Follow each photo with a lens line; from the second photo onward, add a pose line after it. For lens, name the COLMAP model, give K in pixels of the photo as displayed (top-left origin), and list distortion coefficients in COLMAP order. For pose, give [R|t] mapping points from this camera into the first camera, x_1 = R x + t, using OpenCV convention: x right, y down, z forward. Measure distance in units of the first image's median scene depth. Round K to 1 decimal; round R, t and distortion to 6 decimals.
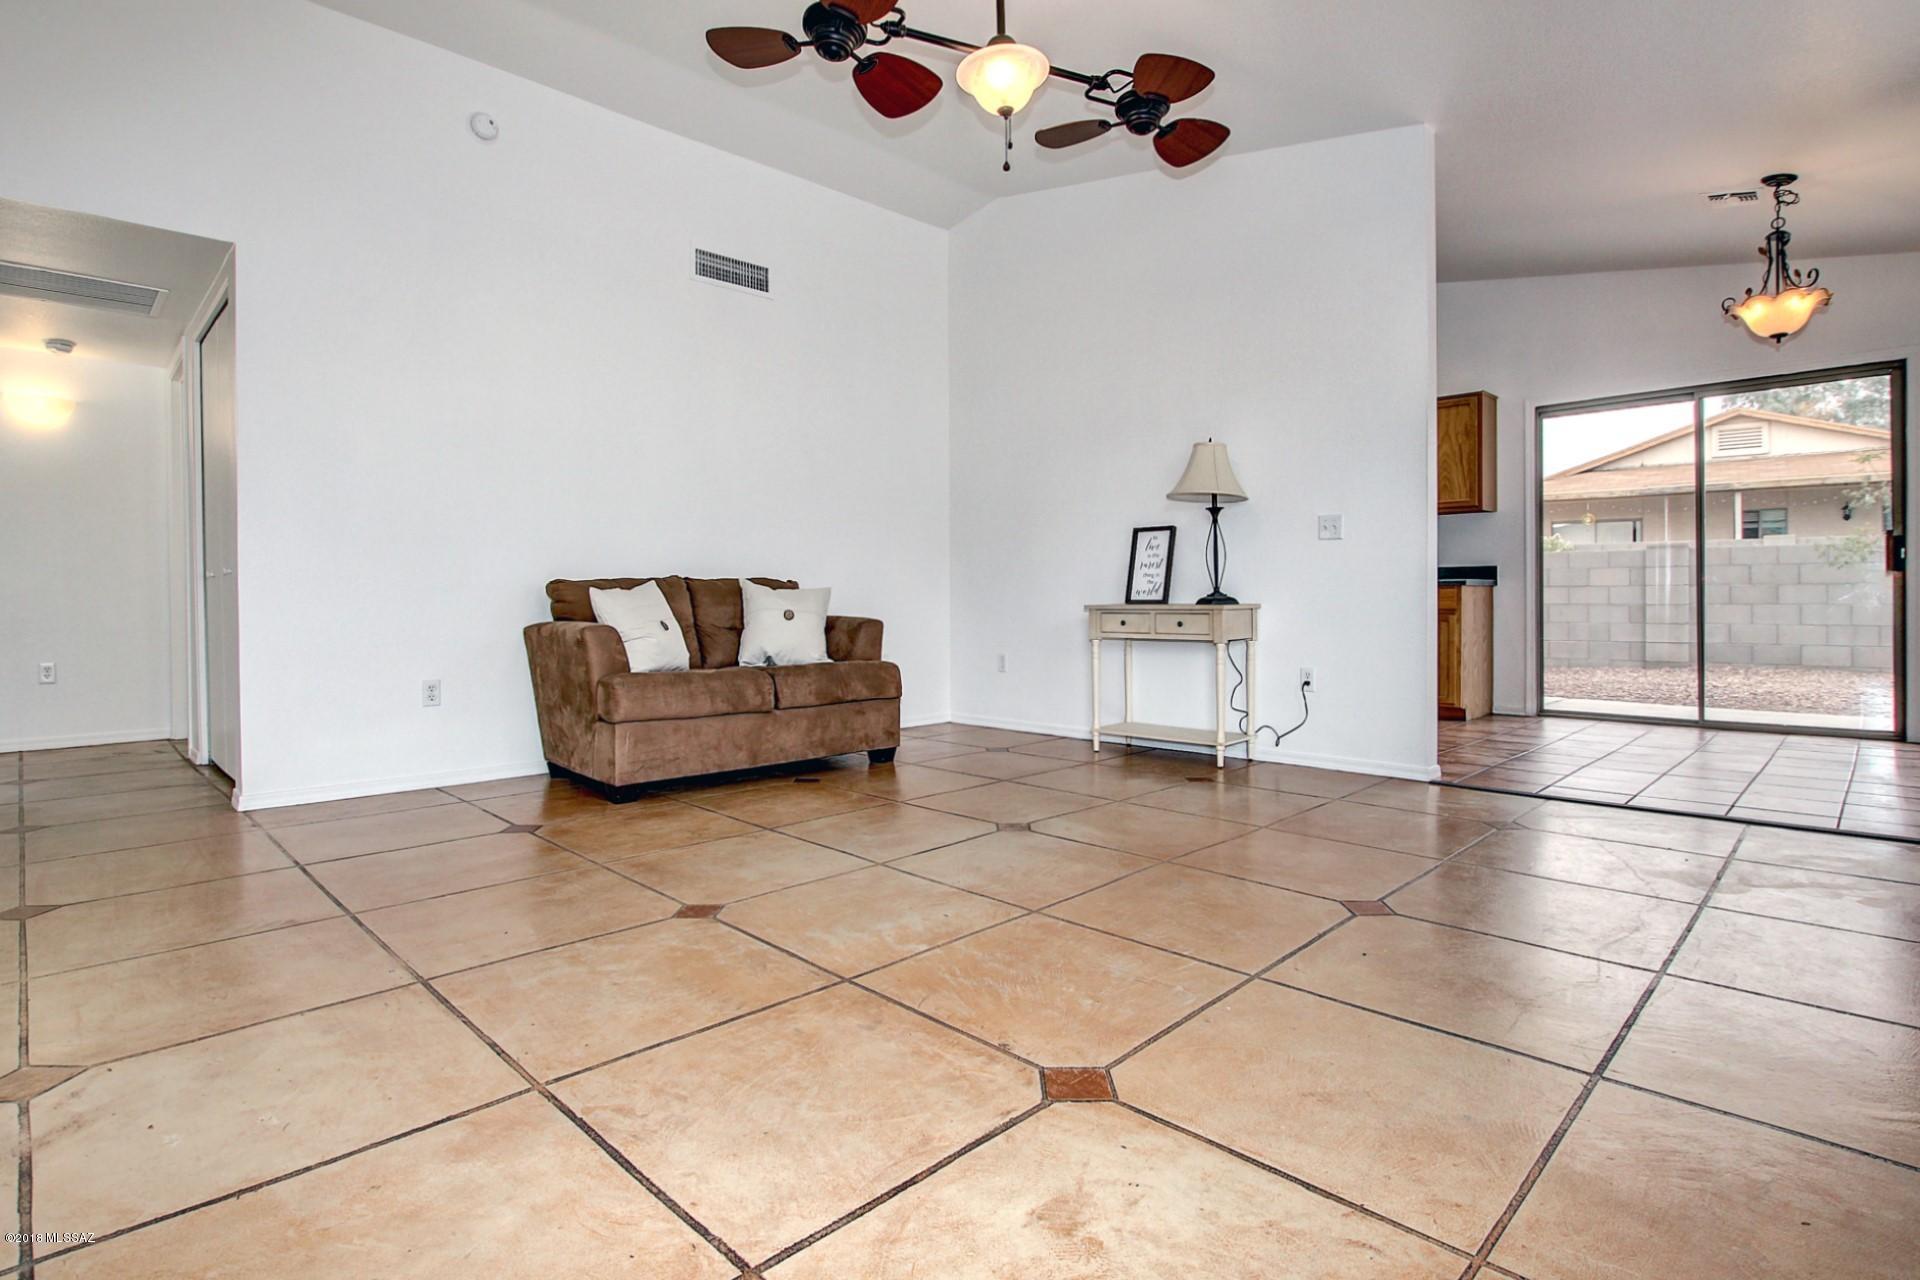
lens RADIAL K [[934.6, 0, 963.2], [0, 934.6, 607.6], [0, 0, 1]] dist [-0.029277, -0.000520]
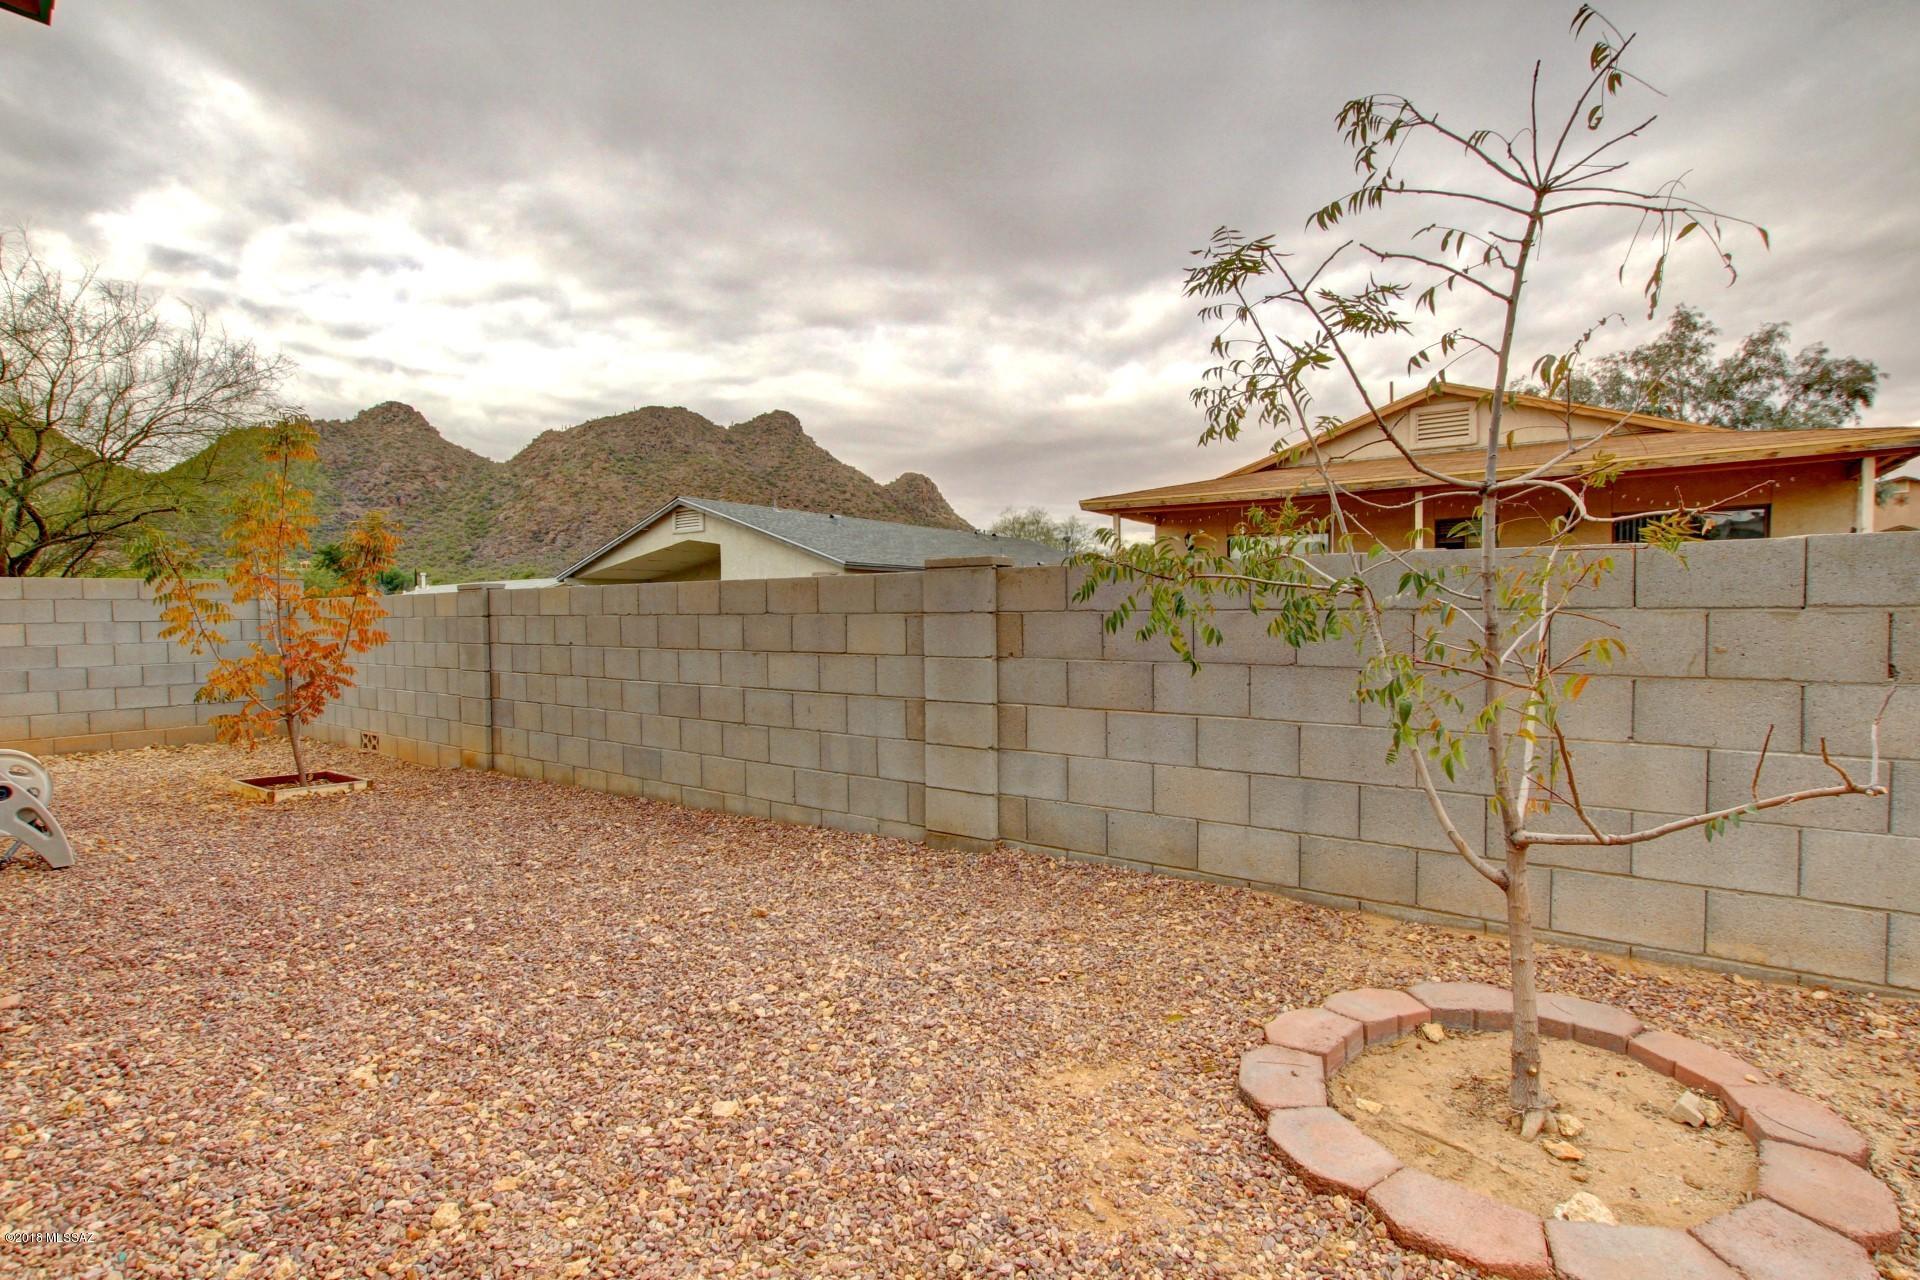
lens RADIAL K [[921.4, 0, 936.7], [0, 921.4, 618.4], [0, 0, 1]] dist [-0.030477, 0.009021]
pose [[0.995340, 0.002540, 0.096396, 1.269805], [-0.002033, 0.999984, -0.005359, -0.070742], [-0.096408, 0.005138, 0.995329, 1.021217]]
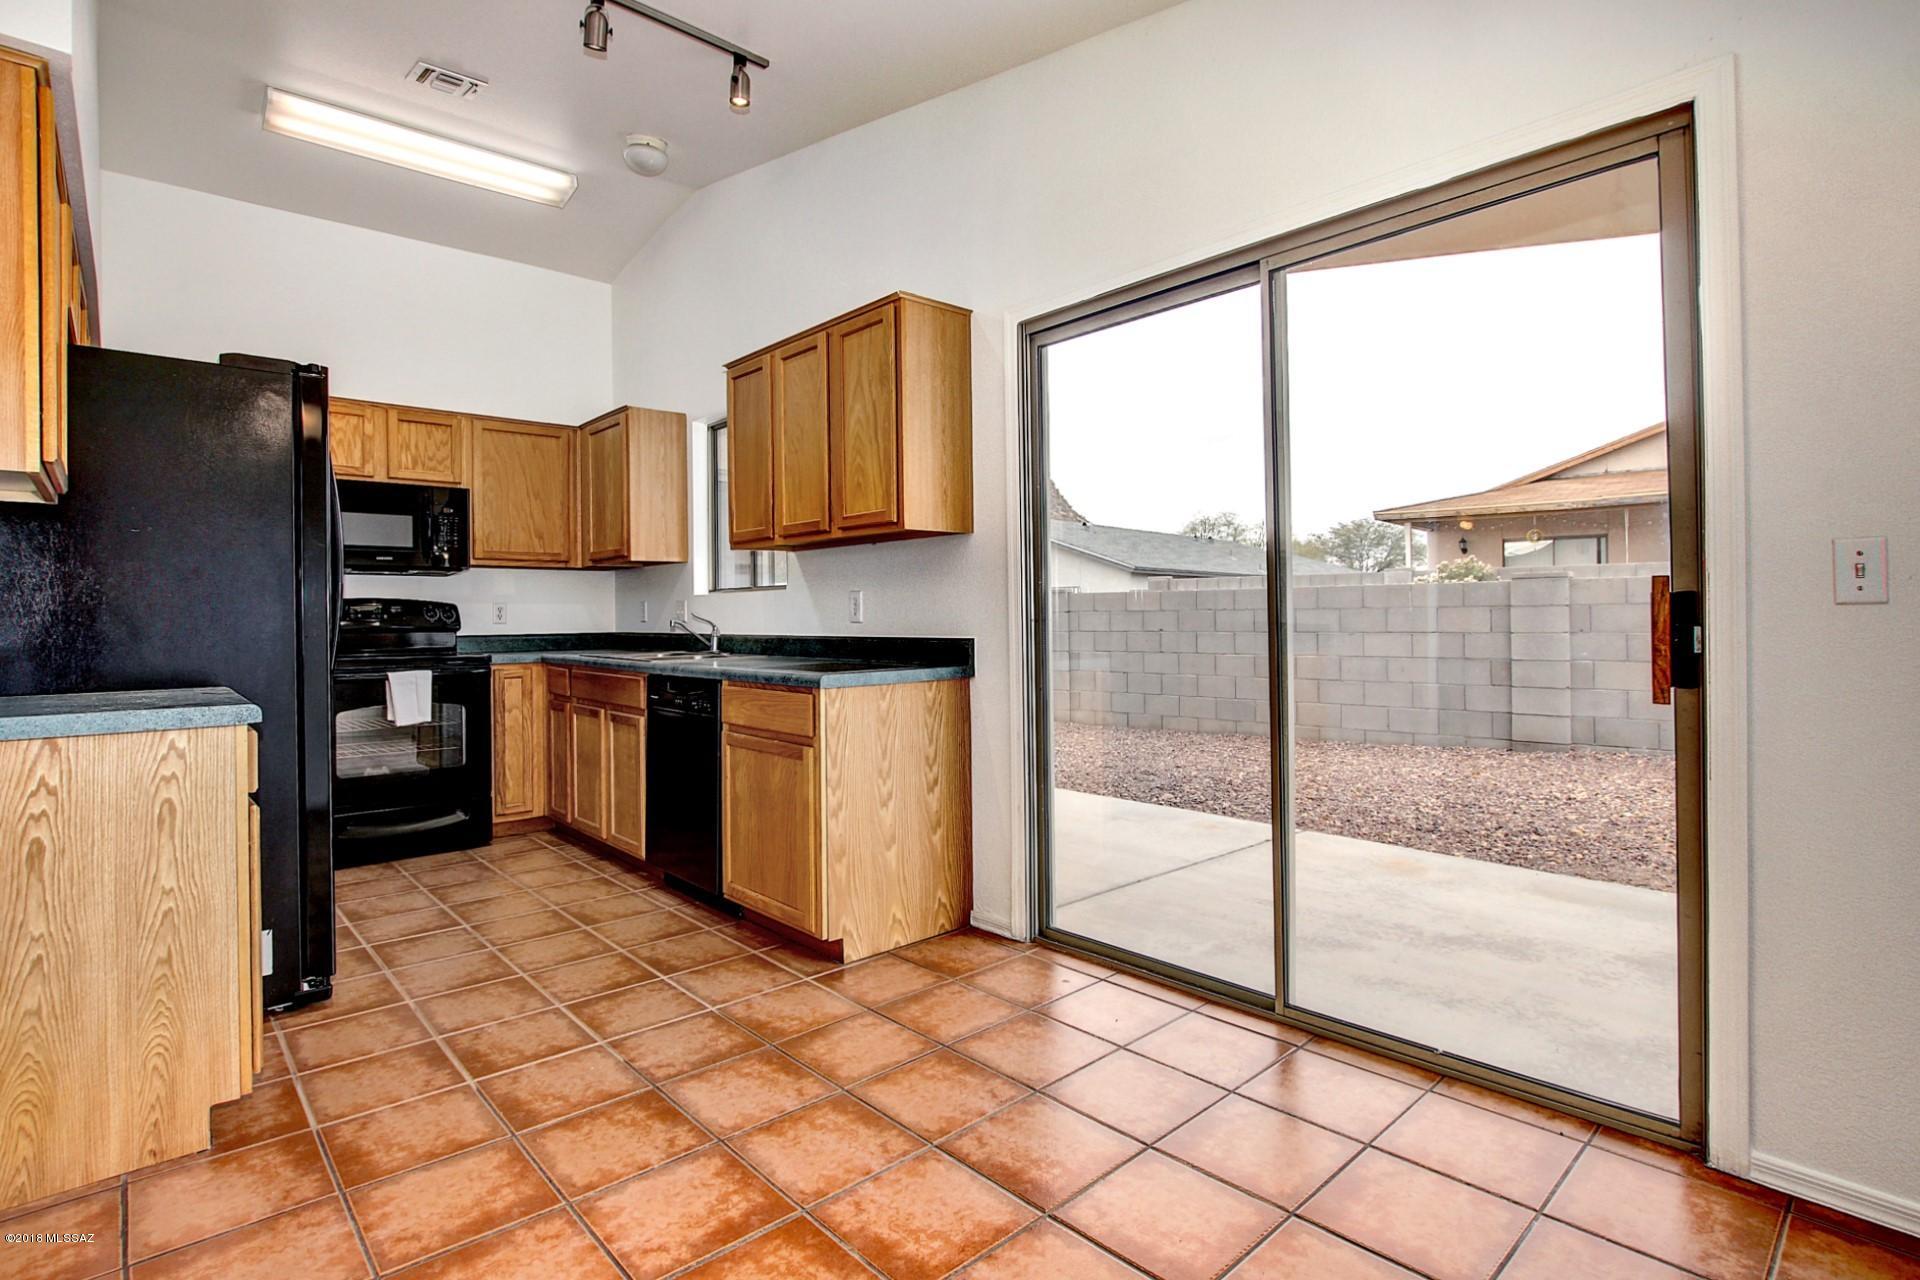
lens RADIAL K [[934.6, 0, 963.2], [0, 934.6, 607.6], [0, 0, 1]] dist [-0.029277, -0.000520]
pose [[0.999652, -0.003268, -0.026190, 0.617767], [0.002788, 0.999828, -0.018344, -0.055957], [0.026245, 0.018265, 0.999489, 0.511095]]
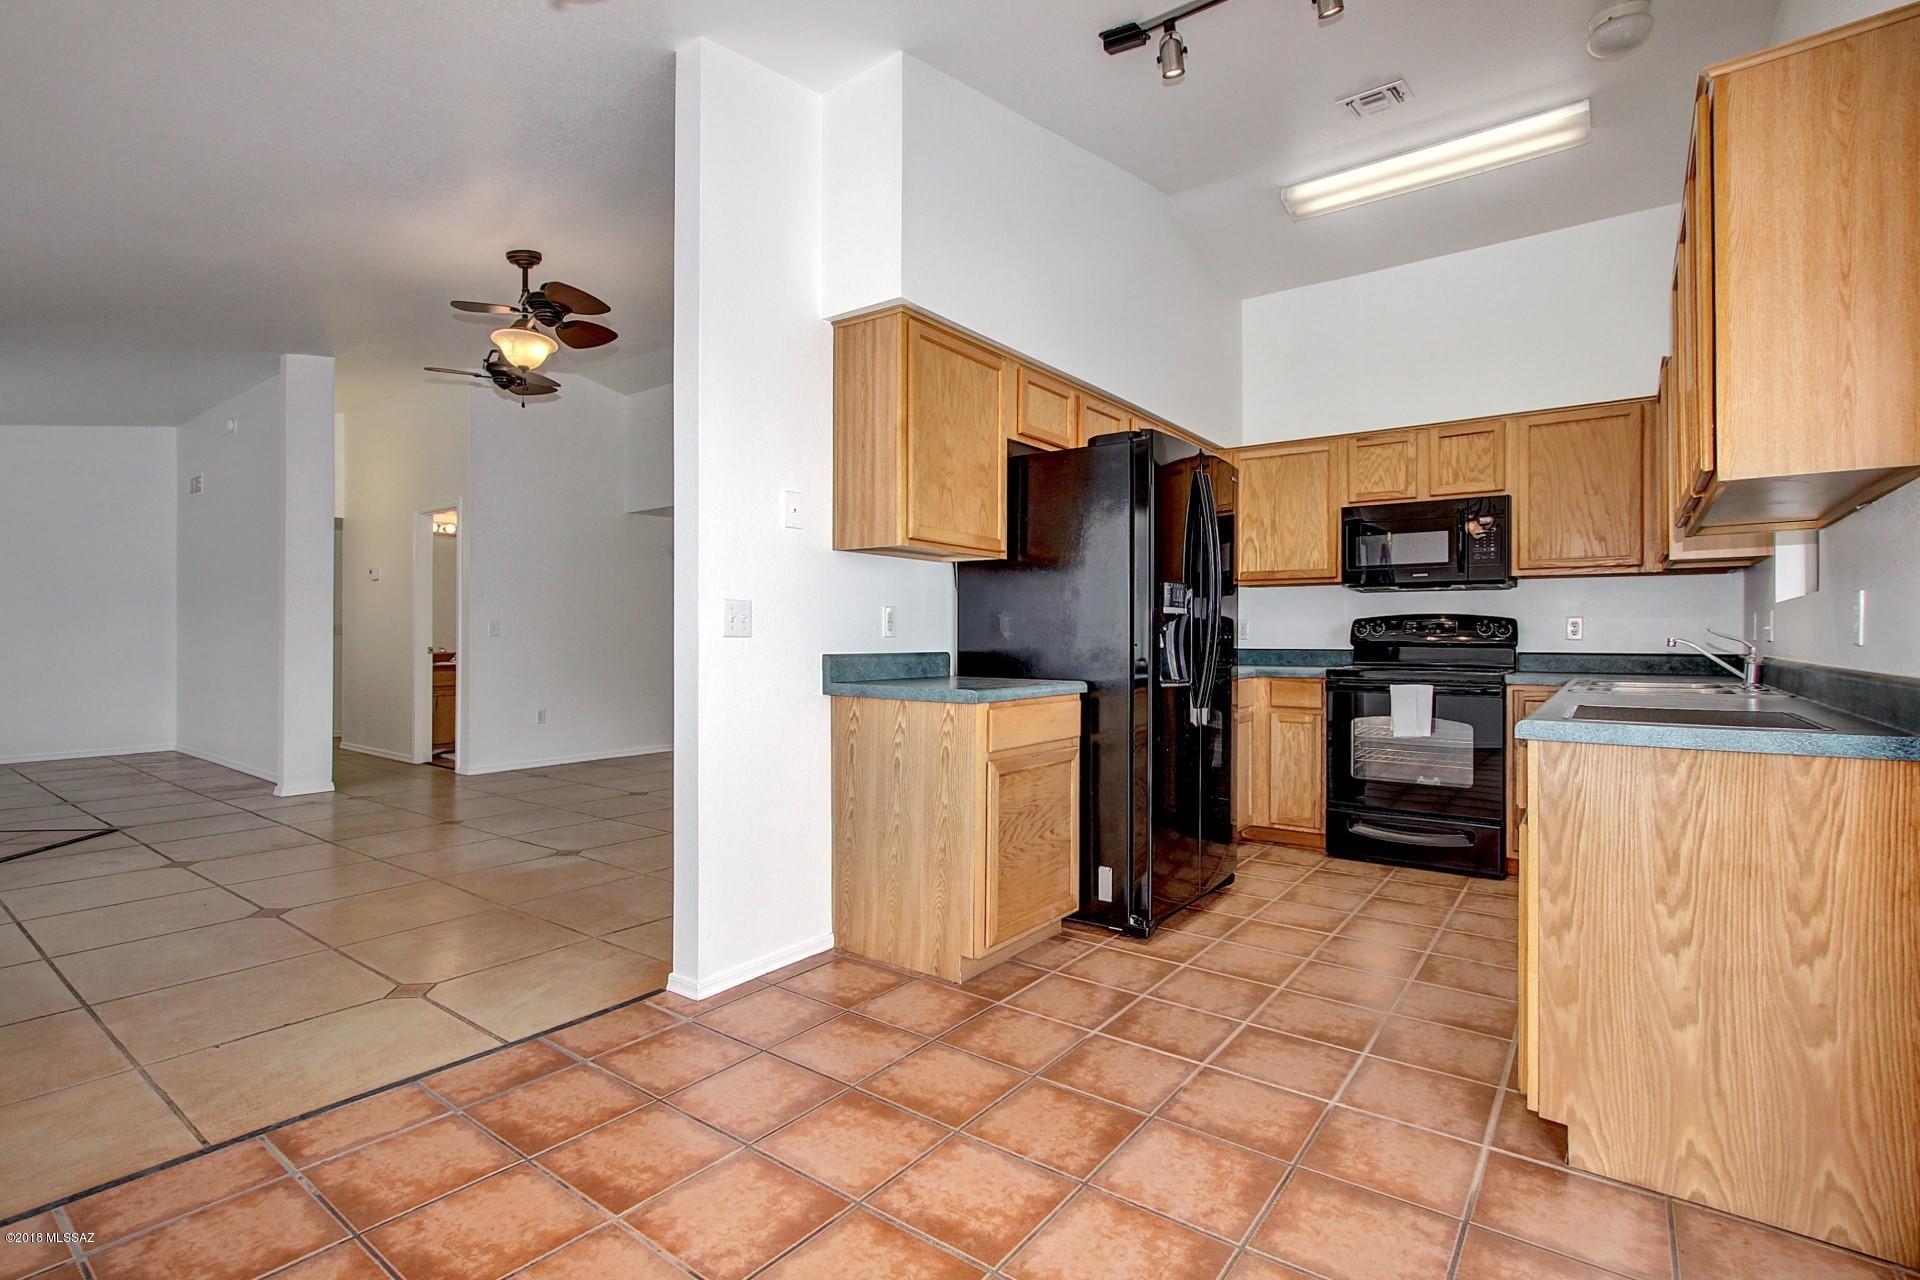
lens RADIAL K [[911.1, 0, 967.7], [0, 911.1, 628.5], [0, 0, 1]] dist [-0.015963, 0.000429]
pose [[0.159902, -0.000324, -0.987133, 0.826278], [-0.013658, 0.999903, -0.002540, -0.059049], [0.987038, 0.013888, 0.159882, 0.759851]]
